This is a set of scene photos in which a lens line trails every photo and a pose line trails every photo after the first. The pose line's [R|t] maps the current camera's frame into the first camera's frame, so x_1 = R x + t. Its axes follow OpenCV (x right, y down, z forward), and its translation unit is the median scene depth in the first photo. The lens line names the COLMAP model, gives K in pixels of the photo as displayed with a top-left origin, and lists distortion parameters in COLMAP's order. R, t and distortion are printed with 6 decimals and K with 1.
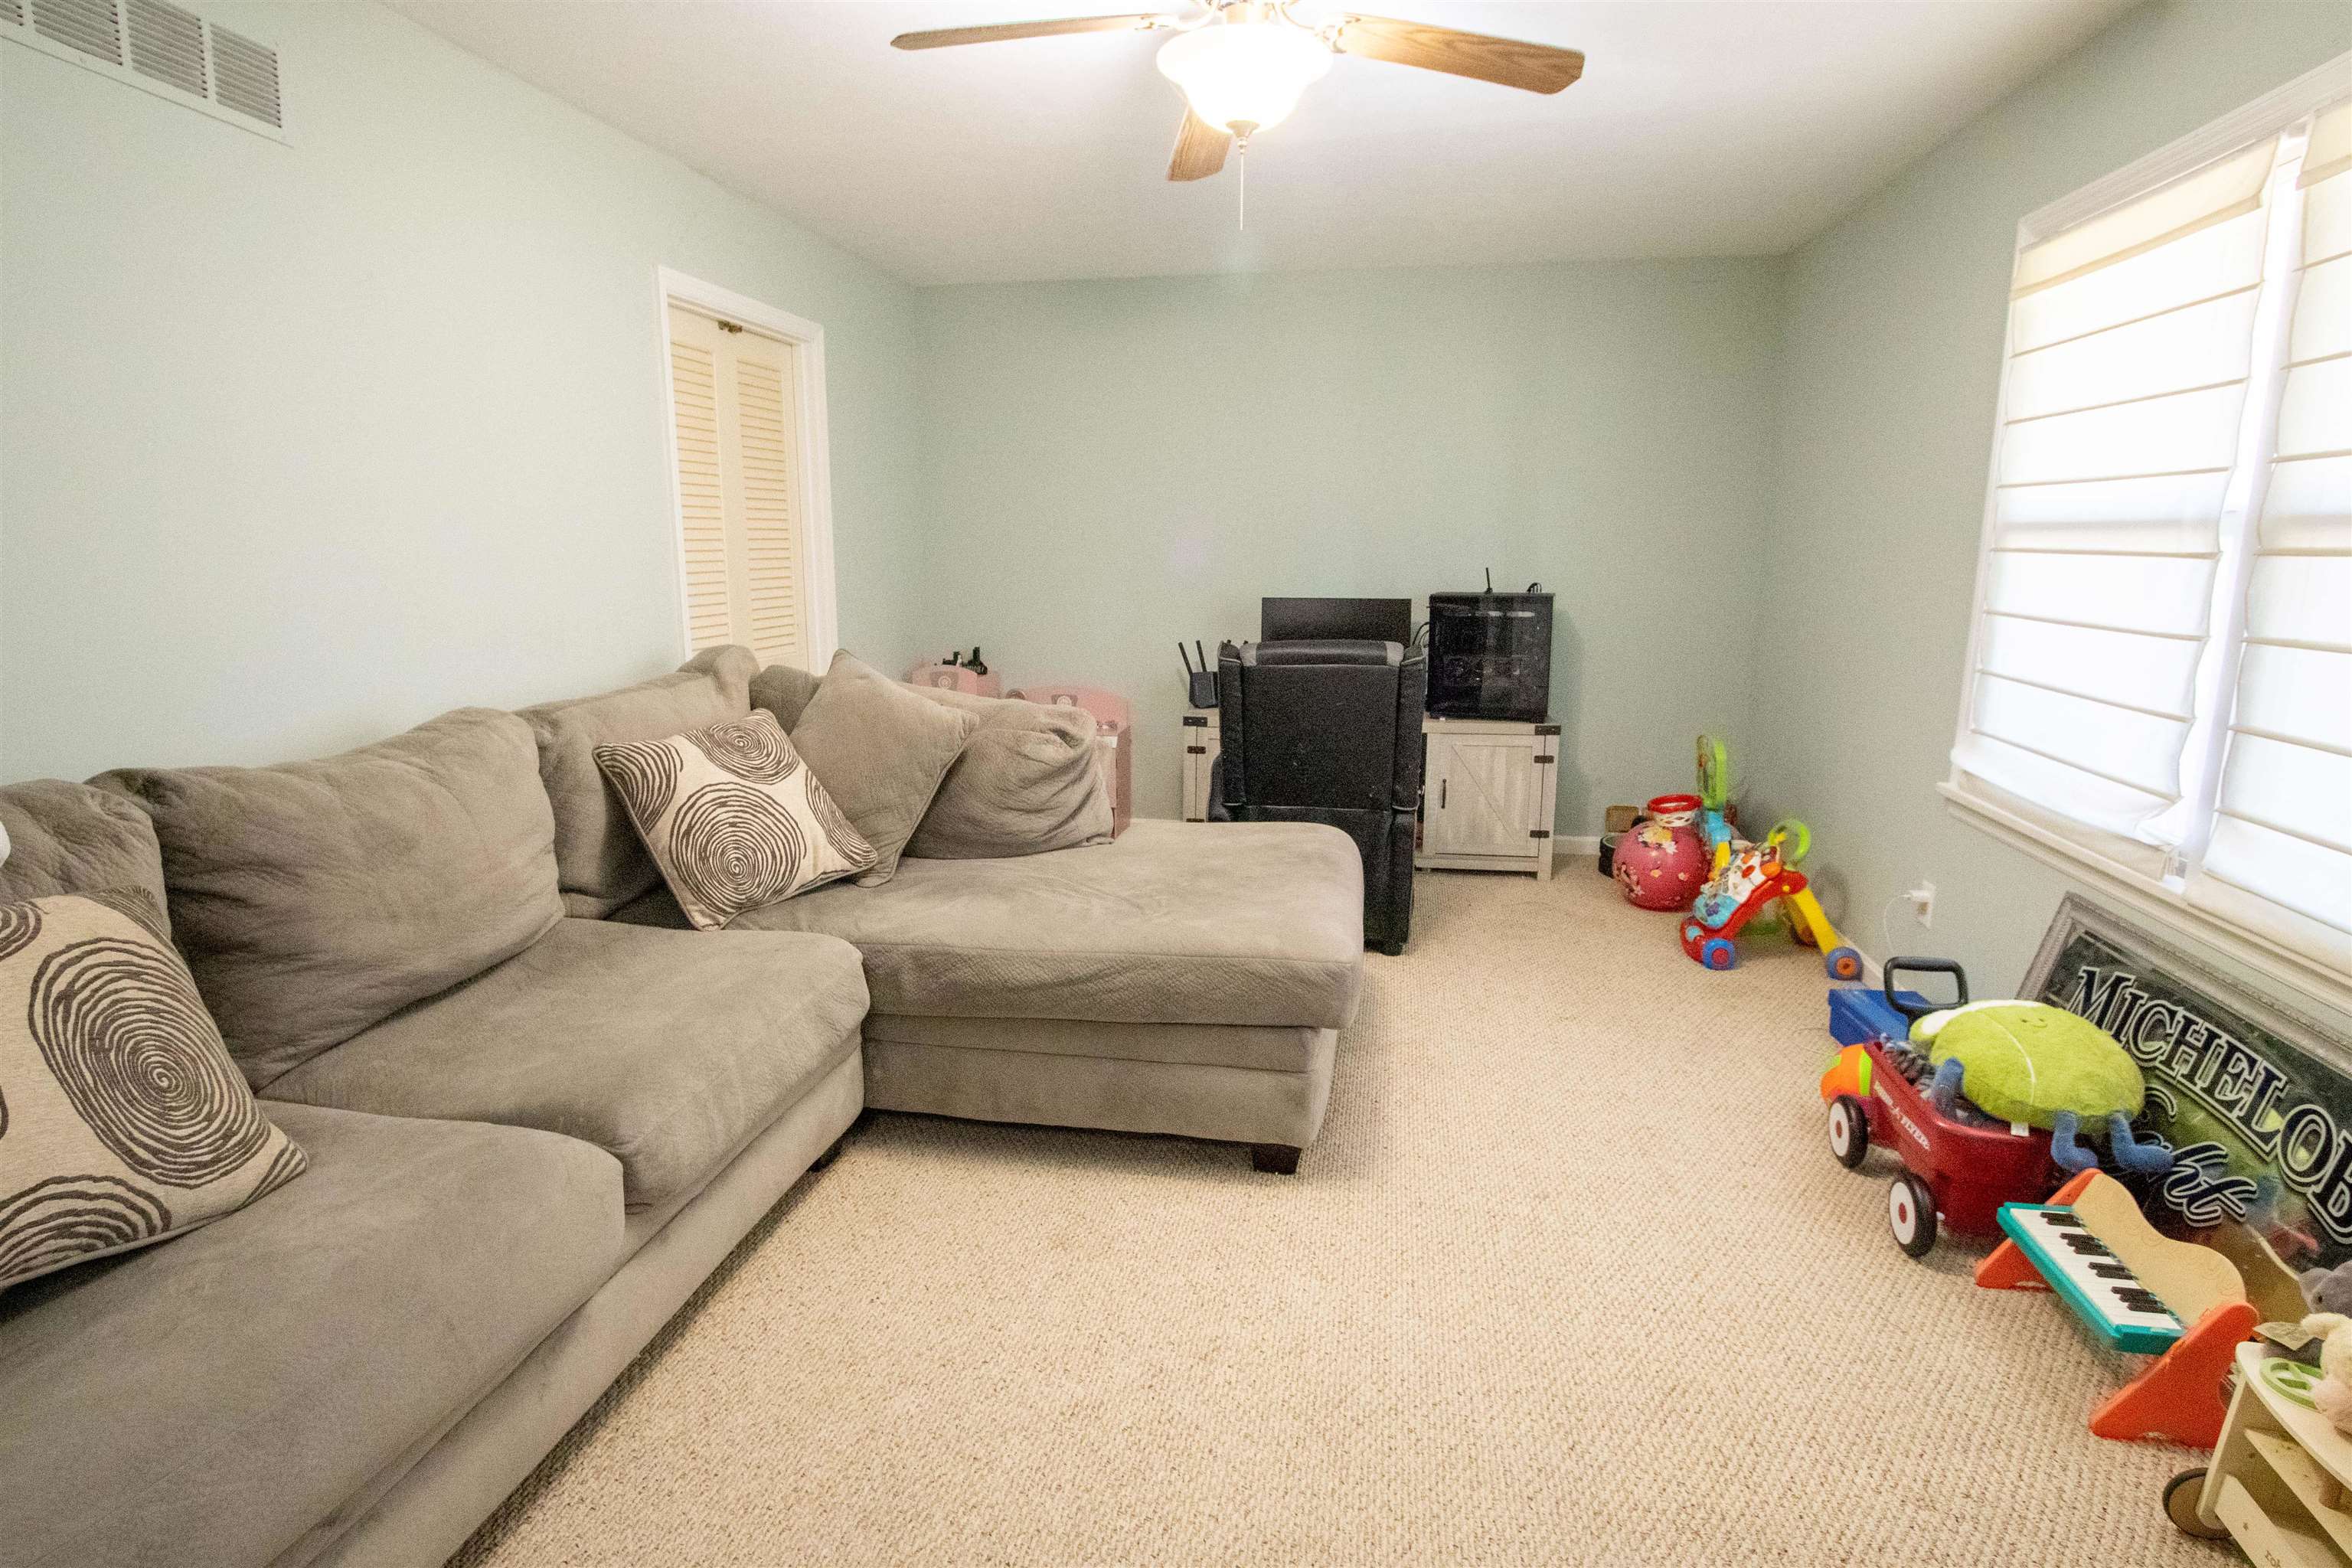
lens RADIAL K [[1196.2, 0, 1181.3], [0, 1196.2, 775.2], [0, 0, 1]] dist [-0.003843, -0.000399]
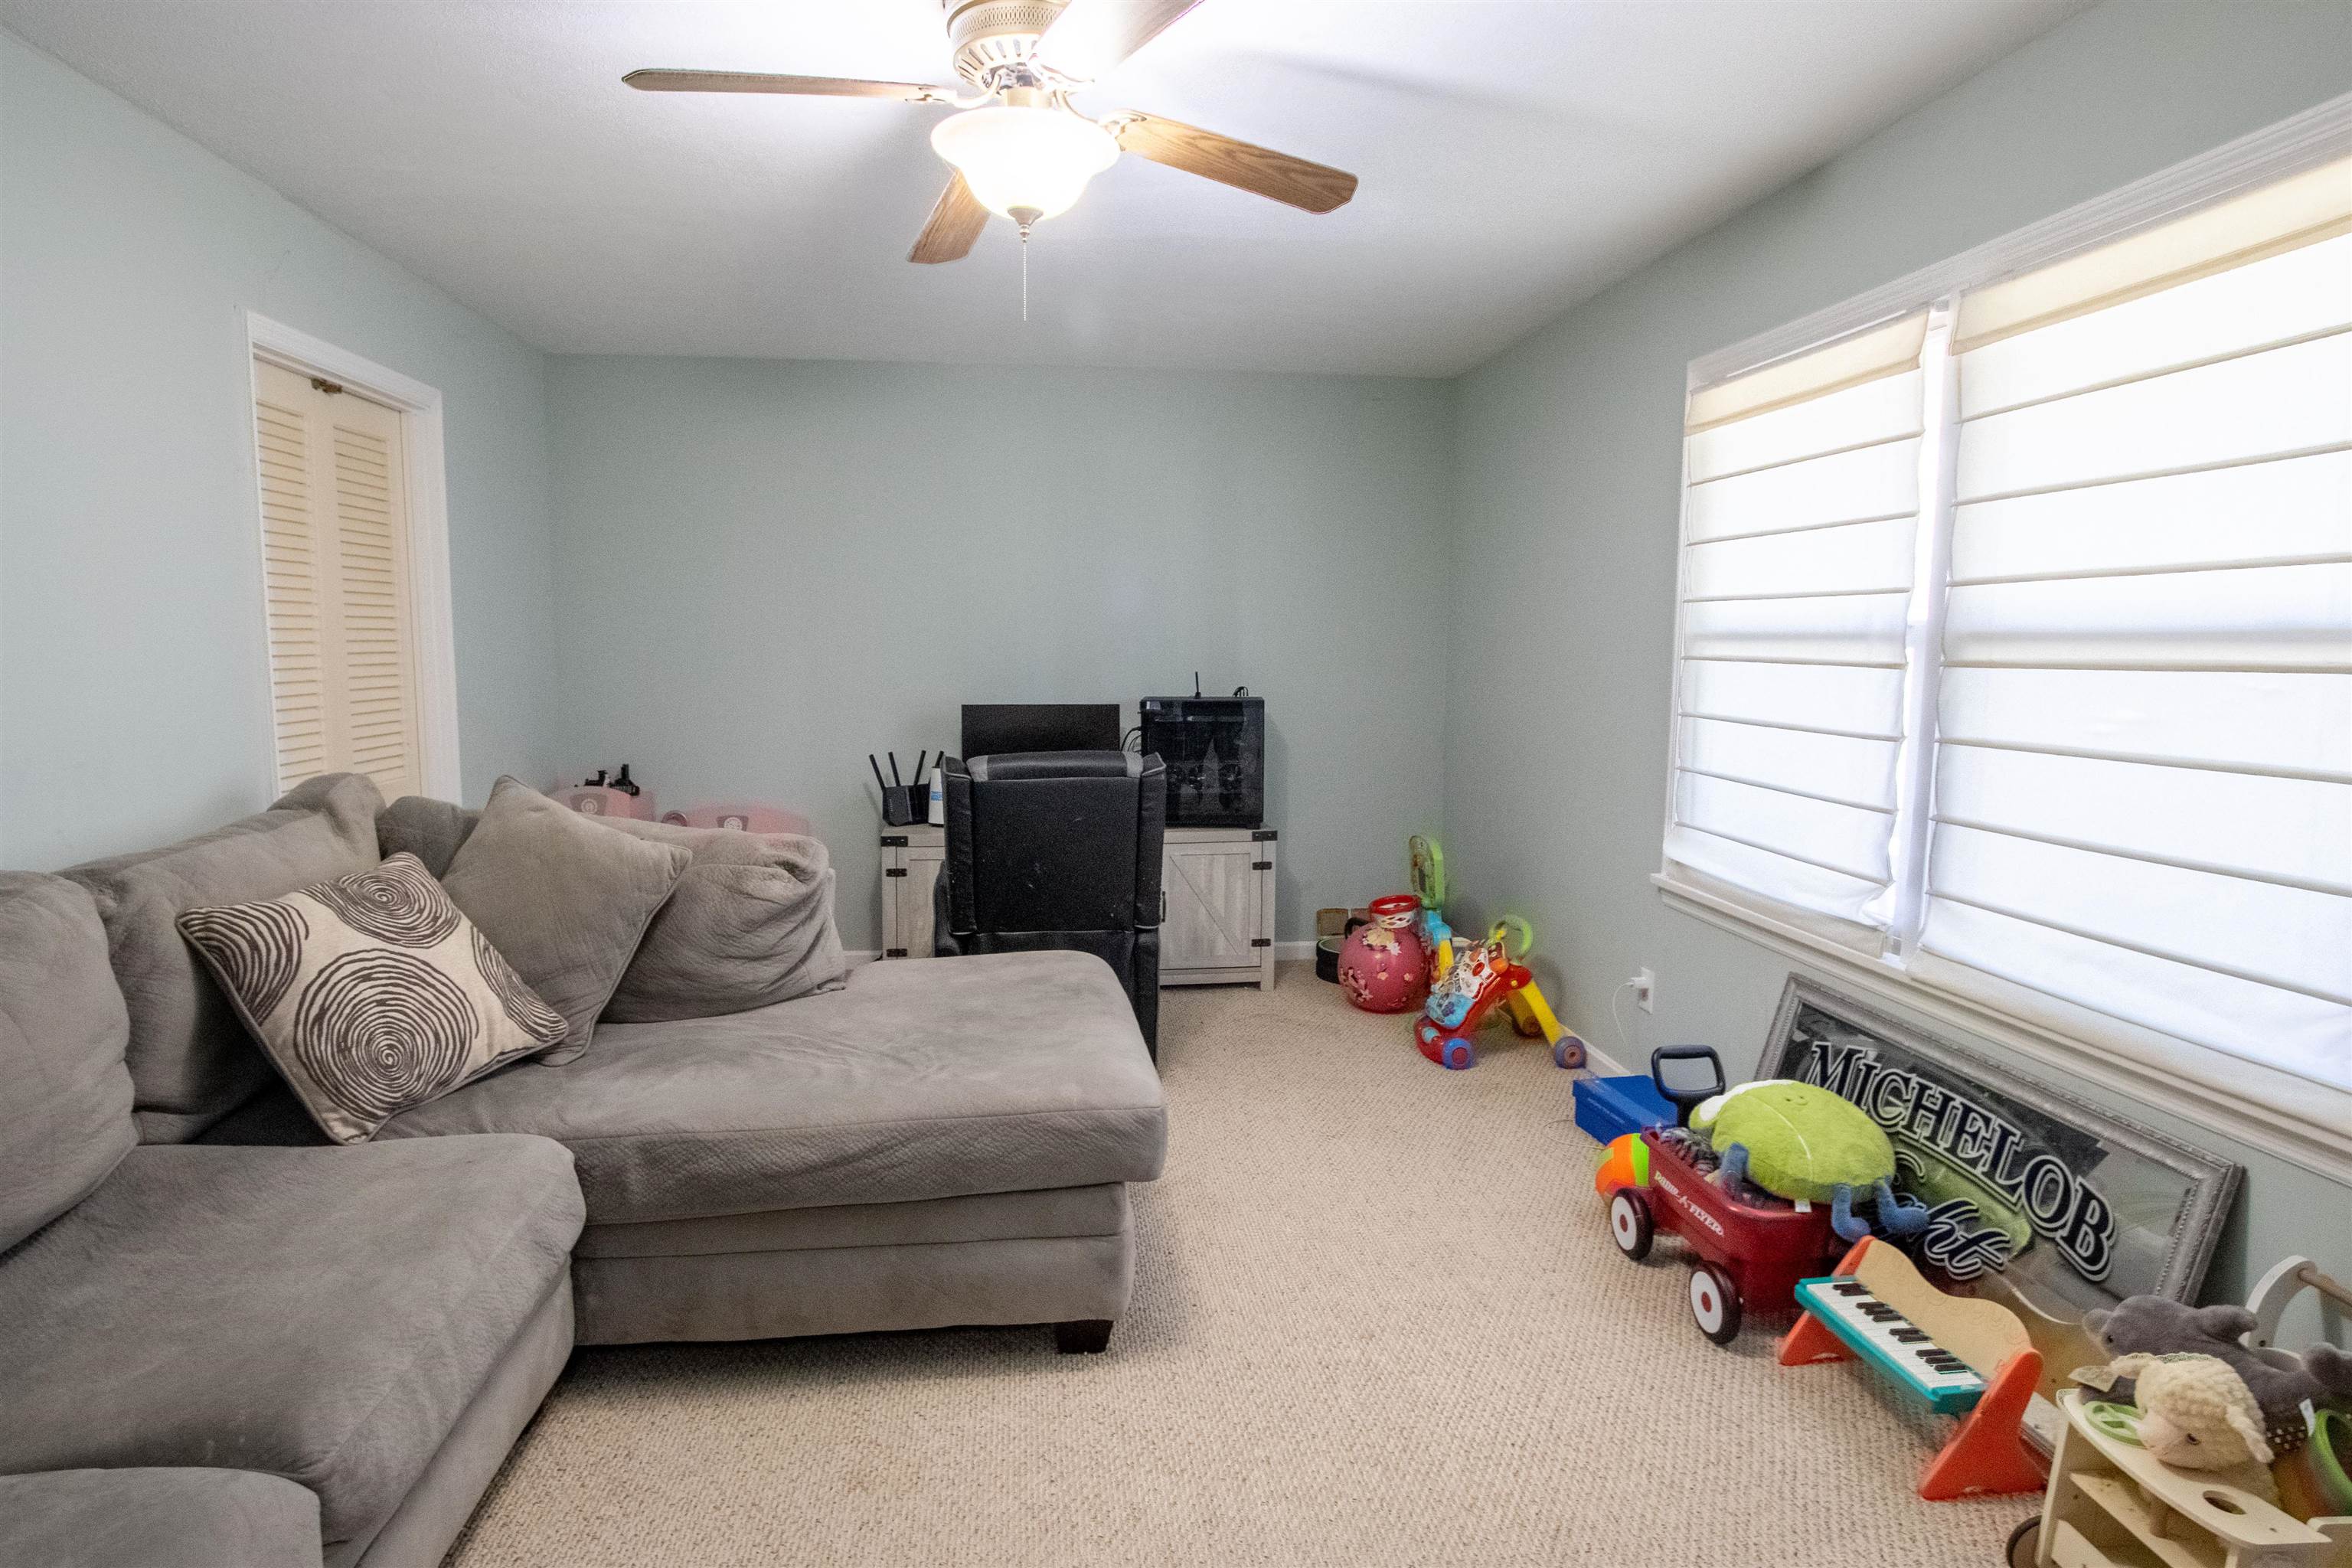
lens RADIAL K [[1257.6, 0, 1170.5], [0, 1257.6, 785.0], [0, 0, 1]] dist [-0.006577, 0.000231]
pose [[0.959310, -0.027521, 0.281010, -0.110423], [0.049517, 0.996213, -0.071474, -0.017851], [-0.277978, 0.082481, 0.957040, 0.054867]]
